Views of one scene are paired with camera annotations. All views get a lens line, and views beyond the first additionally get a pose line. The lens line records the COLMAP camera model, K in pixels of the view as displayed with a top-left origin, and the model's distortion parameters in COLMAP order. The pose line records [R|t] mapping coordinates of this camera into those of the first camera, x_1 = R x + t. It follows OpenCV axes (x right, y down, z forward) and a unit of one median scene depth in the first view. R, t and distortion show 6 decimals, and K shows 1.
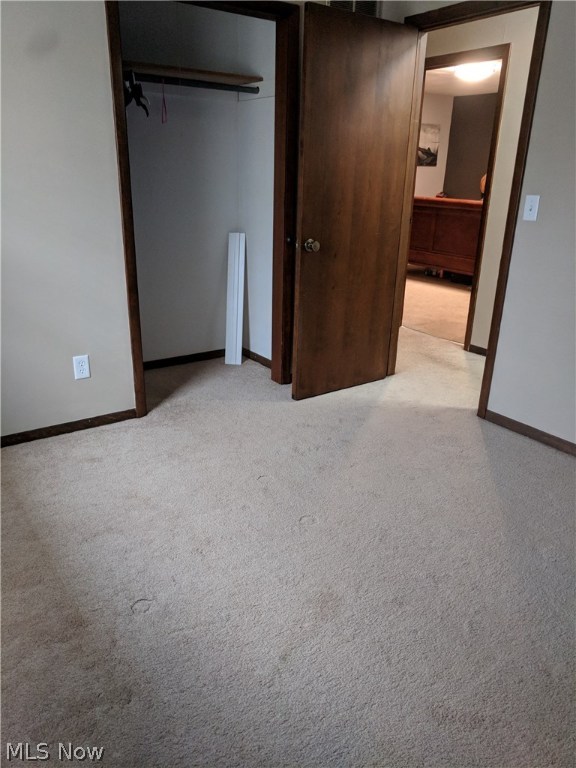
lens RADIAL K [[590.8, 0, 287.9], [0, 590.8, 386.7], [0, 0, 1]] dist [-0.004032, 0.012281]
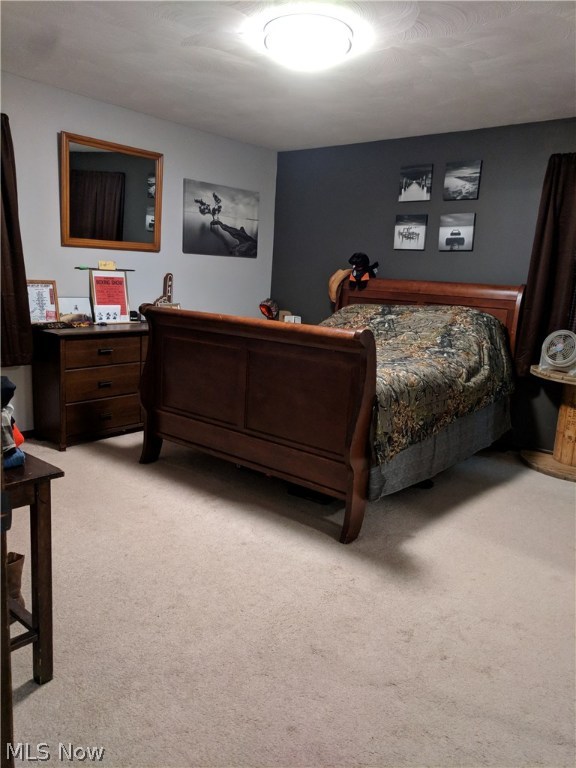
lens RADIAL K [[590.8, 0, 288.2], [0, 590.8, 384.0], [0, 0, 1]] dist [-0.004032, 0.012281]
pose [[0.968717, -0.023683, 0.247037, 0.133424], [0.061986, 0.986975, -0.148452, -0.157651], [-0.240303, 0.159121, 0.957567, 0.445061]]
